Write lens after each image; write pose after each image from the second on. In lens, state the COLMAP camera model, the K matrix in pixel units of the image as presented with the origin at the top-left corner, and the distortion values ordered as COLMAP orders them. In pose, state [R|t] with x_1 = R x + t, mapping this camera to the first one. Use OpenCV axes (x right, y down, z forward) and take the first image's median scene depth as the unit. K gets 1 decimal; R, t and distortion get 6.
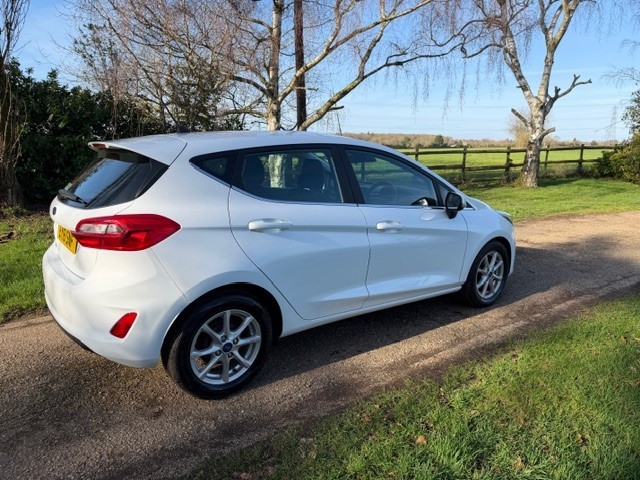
lens RADIAL K [[450.8, 0, 316.8], [0, 450.8, 238.3], [0, 0, 1]] dist [0.034900, -0.049527]
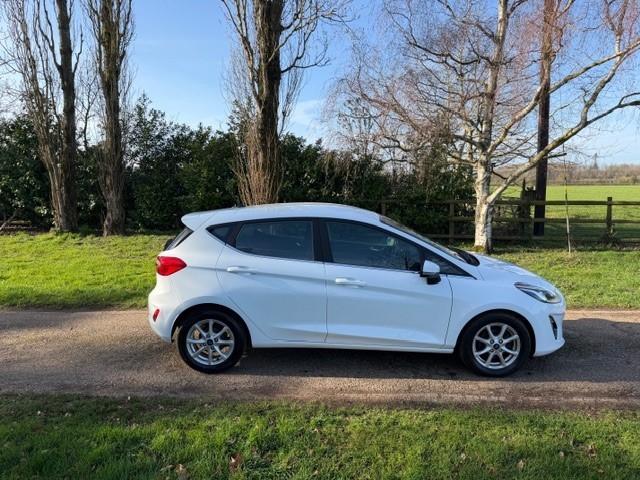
lens RADIAL K [[450.8, 0, 322.2], [0, 450.8, 244.4], [0, 0, 1]] dist [0.034900, -0.049527]
pose [[0.787519, 0.077685, -0.611375, 0.757497], [-0.118190, 0.992648, -0.026110, -0.079263], [0.604852, 0.092821, 0.790910, -0.052227]]
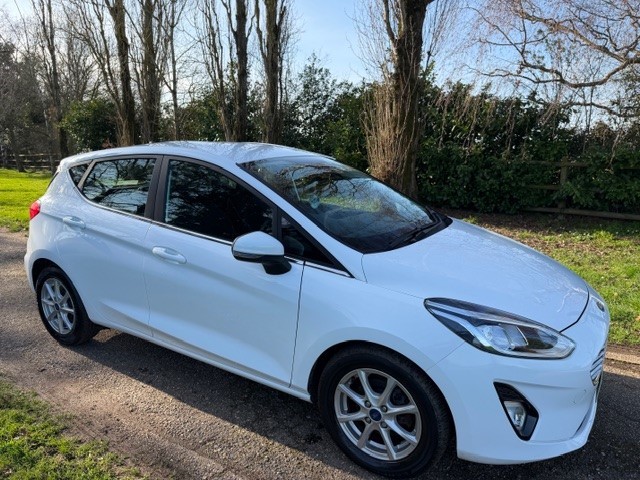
lens RADIAL K [[450.8, 0, 316.8], [0, 450.8, 242.3], [0, 0, 1]] dist [0.034900, -0.049527]
pose [[0.355226, 0.177728, -0.917729, 0.886717], [-0.188450, 0.975218, 0.115918, -0.171291], [0.915588, 0.131769, 0.379915, 0.813660]]
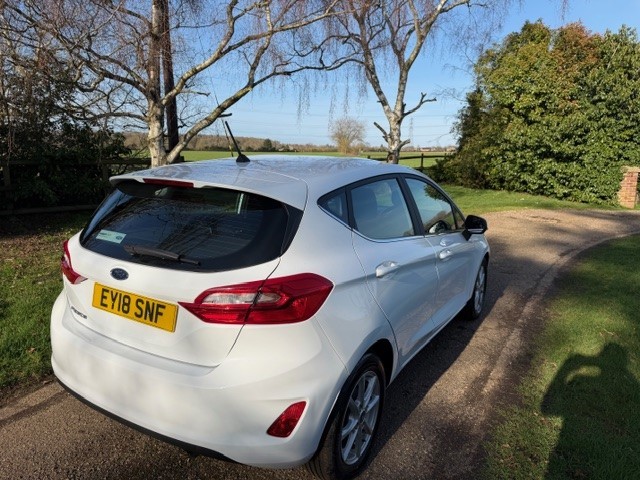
lens RADIAL K [[450.8, 0, 318.2], [0, 450.8, 237.9], [0, 0, 1]] dist [0.034900, -0.049527]
pose [[0.930746, -0.057340, 0.361141, -0.395057], [0.059574, 0.998212, 0.004956, -0.074473], [-0.360780, 0.016902, 0.932498, 0.155827]]
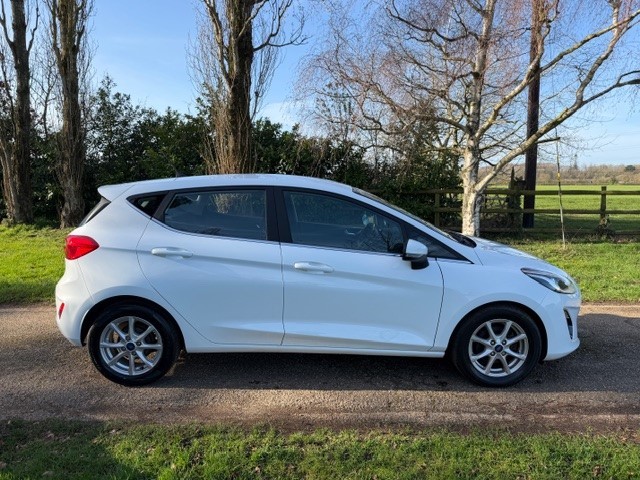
lens RADIAL K [[450.8, 0, 321.1], [0, 450.8, 241.9], [0, 0, 1]] dist [0.034900, -0.049527]
pose [[0.806495, 0.075261, -0.586431, 0.654158], [-0.117122, 0.992546, -0.033692, -0.044739], [0.579524, 0.095856, 0.809298, 0.183989]]
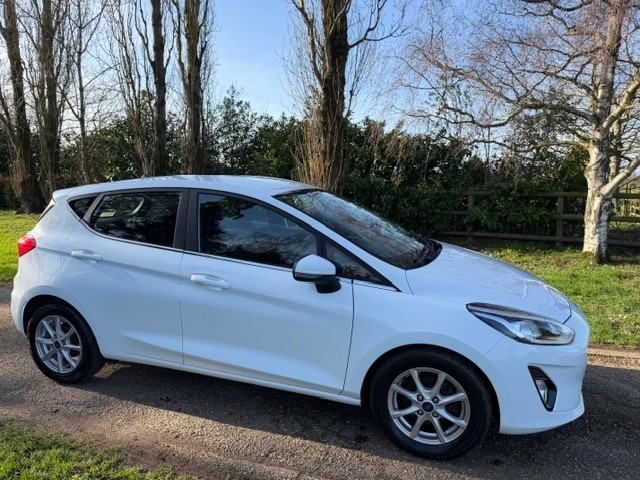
lens RADIAL K [[450.8, 0, 317.0], [0, 450.8, 244.6], [0, 0, 1]] dist [0.034900, -0.049527]
pose [[0.552122, 0.109244, -0.826576, 0.865324], [-0.165545, 0.986005, 0.019737, -0.129839], [0.817164, 0.125938, 0.562479, 0.586457]]
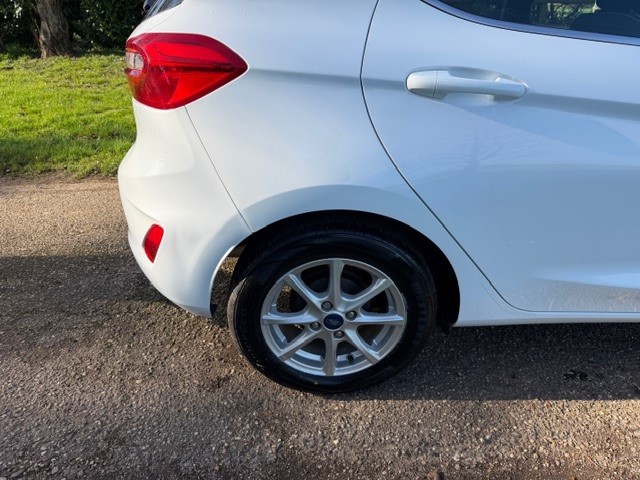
lens RADIAL K [[450.8, 0, 327.9], [0, 450.8, 246.7], [0, 0, 1]] dist [0.034900, -0.049527]
pose [[0.819592, 0.266169, -0.507369, 0.028492], [-0.112815, 0.943176, 0.312557, -0.003714], [0.561732, -0.198930, 0.803047, 0.411678]]
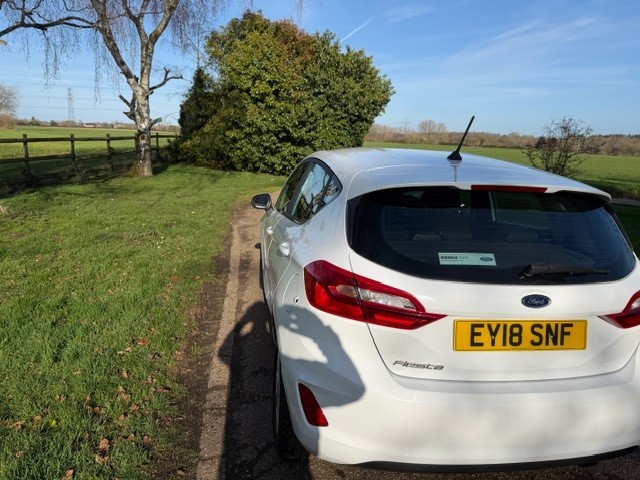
lens RADIAL K [[450.8, 0, 319.2], [0, 450.8, 242.8], [0, 0, 1]] dist [0.034900, -0.049527]
pose [[0.493763, -0.174059, 0.851999, -0.868074], [0.129235, 0.983571, 0.126043, -0.176623], [-0.859940, 0.047873, 0.508145, 0.653814]]
